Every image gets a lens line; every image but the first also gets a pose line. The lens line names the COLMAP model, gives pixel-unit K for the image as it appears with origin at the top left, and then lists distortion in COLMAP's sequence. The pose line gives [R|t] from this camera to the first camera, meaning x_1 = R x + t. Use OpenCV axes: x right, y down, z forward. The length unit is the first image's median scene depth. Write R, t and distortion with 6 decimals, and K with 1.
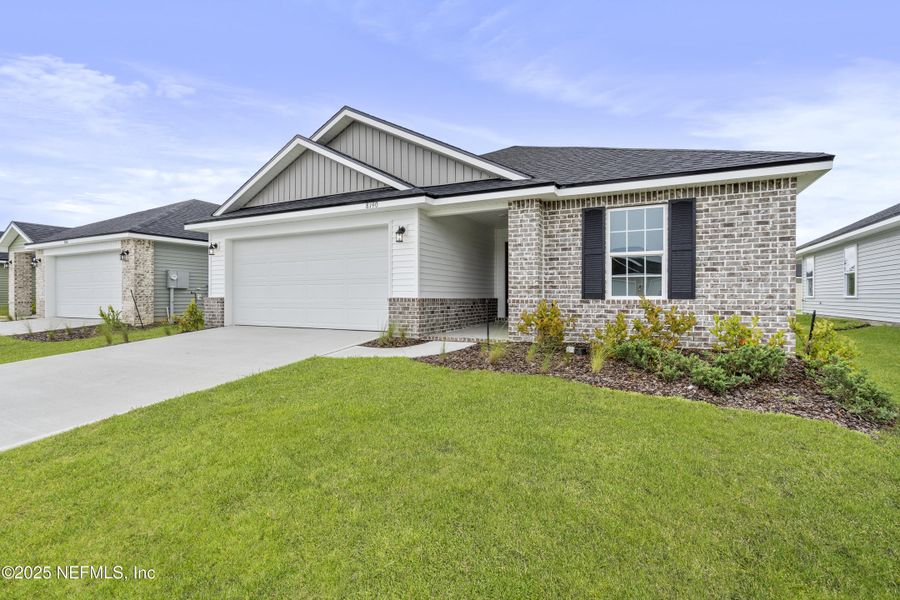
lens RADIAL K [[429.7, 0, 449.9], [0, 429.7, 294.9], [0, 0, 1]] dist [-0.015108, 0.001212]
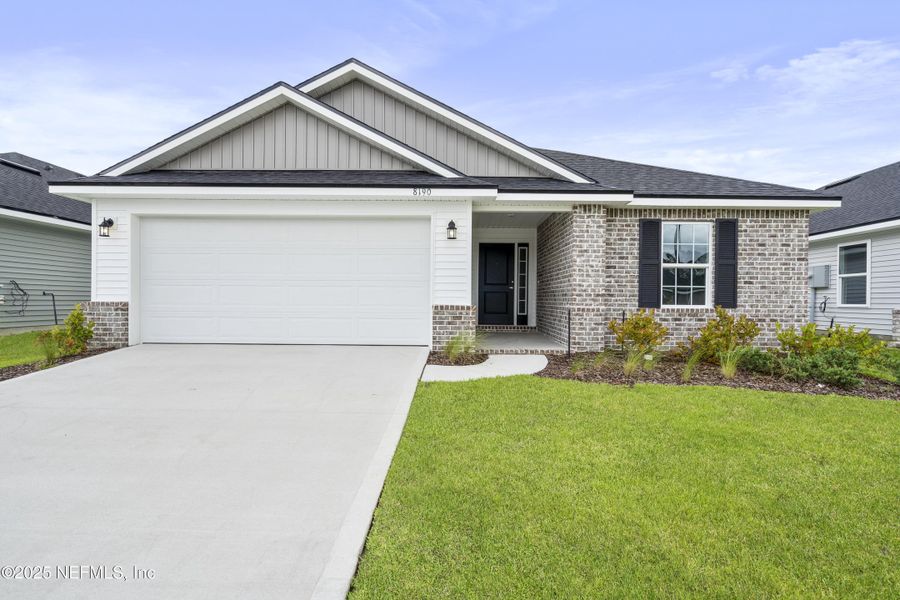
lens RADIAL K [[455.2, 0, 450.2], [0, 455.2, 302.4], [0, 0, 1]] dist [0.002111, -0.002348]
pose [[0.897319, 0.003894, 0.441366, -0.564771], [-0.010822, 0.999855, 0.013179, -0.011735], [-0.441250, -0.016603, 0.897231, 0.217728]]
